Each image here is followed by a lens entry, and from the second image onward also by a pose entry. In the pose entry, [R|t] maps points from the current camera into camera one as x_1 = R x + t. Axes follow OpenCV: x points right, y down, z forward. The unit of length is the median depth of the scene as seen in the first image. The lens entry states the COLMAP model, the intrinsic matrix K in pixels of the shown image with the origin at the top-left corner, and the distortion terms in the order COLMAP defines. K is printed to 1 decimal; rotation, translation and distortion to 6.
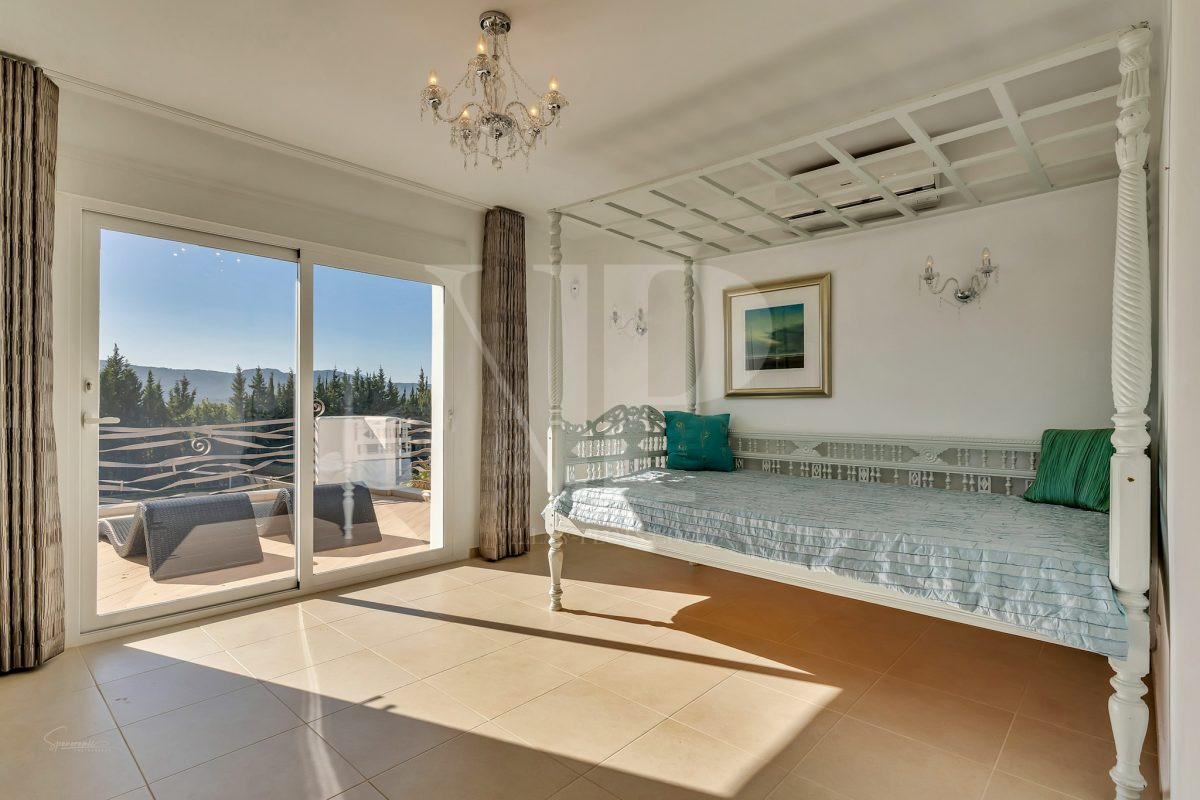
lens RADIAL K [[598.4, 0, 608.6], [0, 598.4, 394.9], [0, 0, 1]] dist [0.002159, 0.000557]
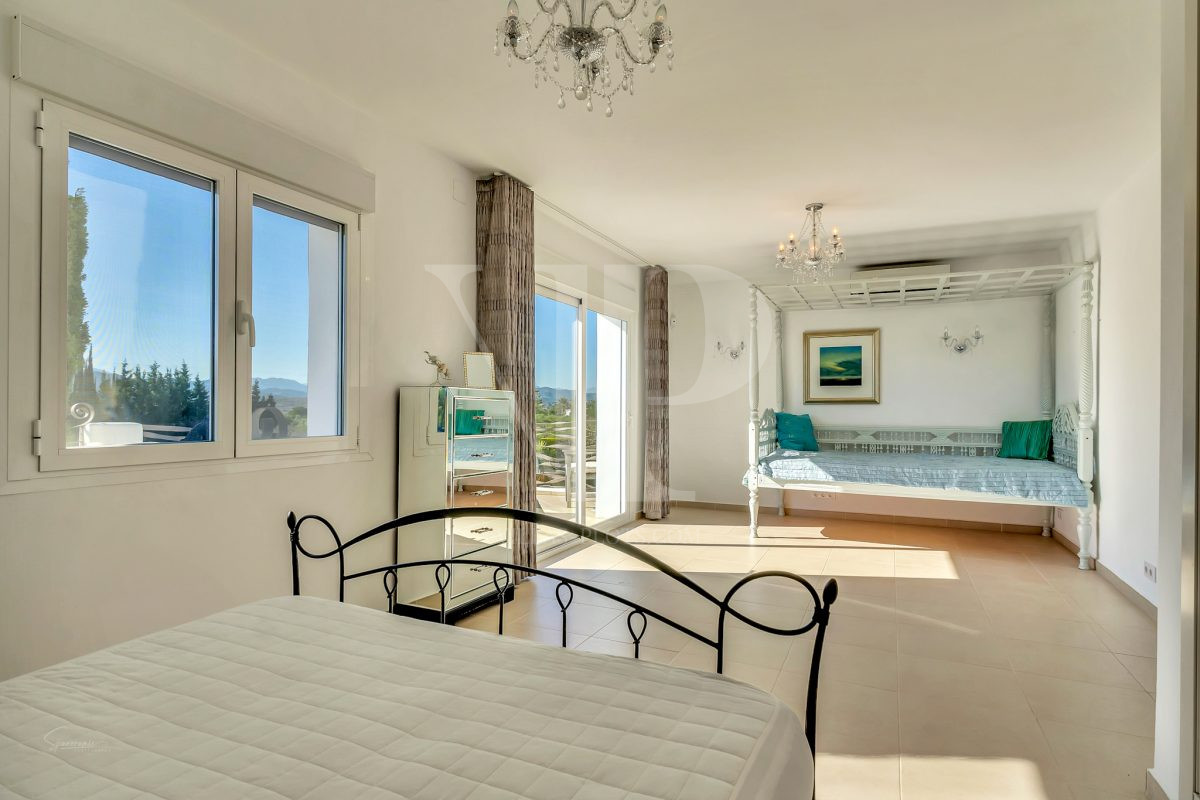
lens RADIAL K [[659.4, 0, 612.0], [0, 659.4, 401.2], [0, 0, 1]] dist [0.029879, -0.000546]
pose [[0.941690, 0.003701, 0.336462, -0.929444], [-0.006353, 0.999957, 0.006779, -0.011599], [-0.336422, -0.008521, 0.941673, -0.468750]]
